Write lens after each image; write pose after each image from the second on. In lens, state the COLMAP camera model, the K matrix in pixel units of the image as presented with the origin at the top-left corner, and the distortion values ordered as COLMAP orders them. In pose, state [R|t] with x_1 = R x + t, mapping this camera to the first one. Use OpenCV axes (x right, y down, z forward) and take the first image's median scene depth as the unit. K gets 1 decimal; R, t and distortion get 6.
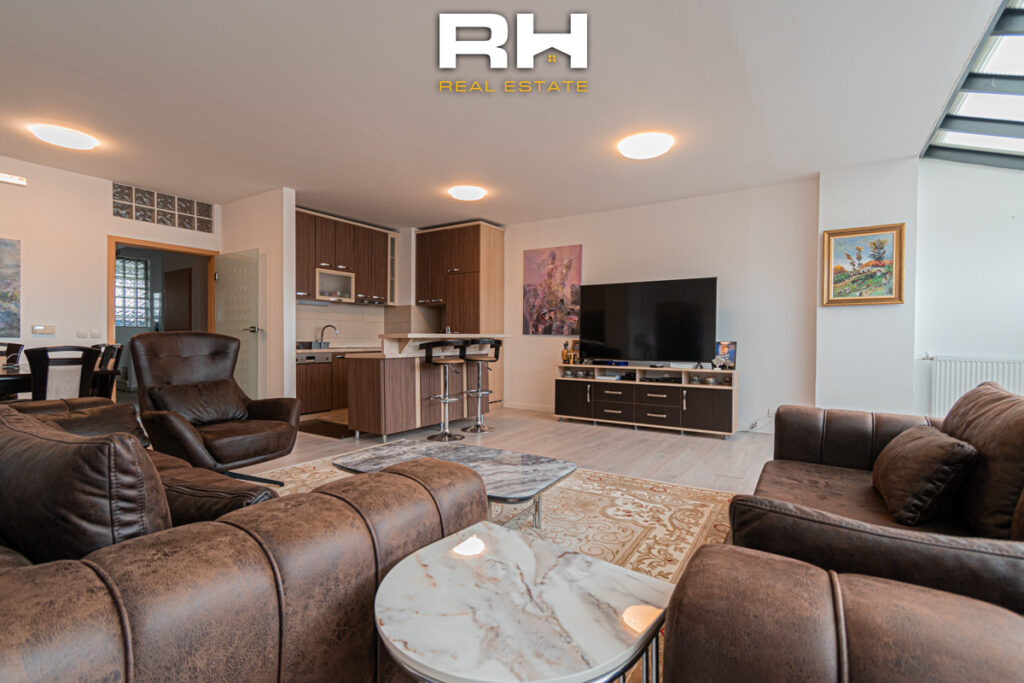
lens RADIAL K [[458.5, 0, 511.4], [0, 458.5, 344.6], [0, 0, 1]] dist [0.002404, 0.000145]
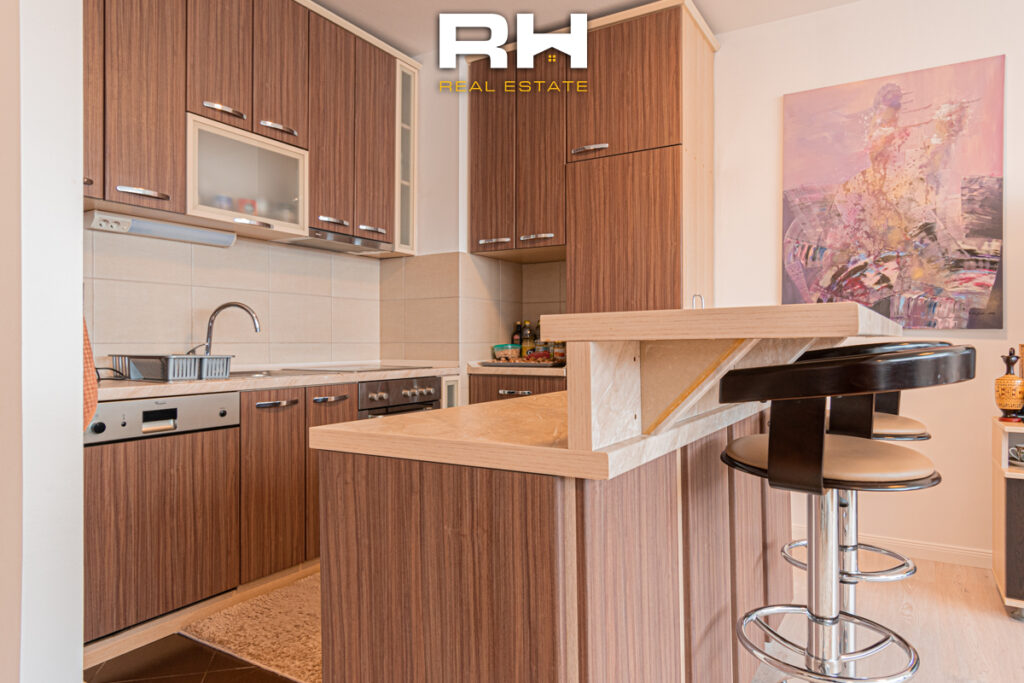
lens RADIAL K [[632.6, 0, 513.7], [0, 632.6, 338.8], [0, 0, 1]] dist [0.002749, 0.000969]
pose [[0.999564, -0.005958, 0.028929, -0.206979], [0.006508, 0.999799, -0.018985, -0.007265], [-0.028810, 0.019165, 0.999401, 0.536955]]
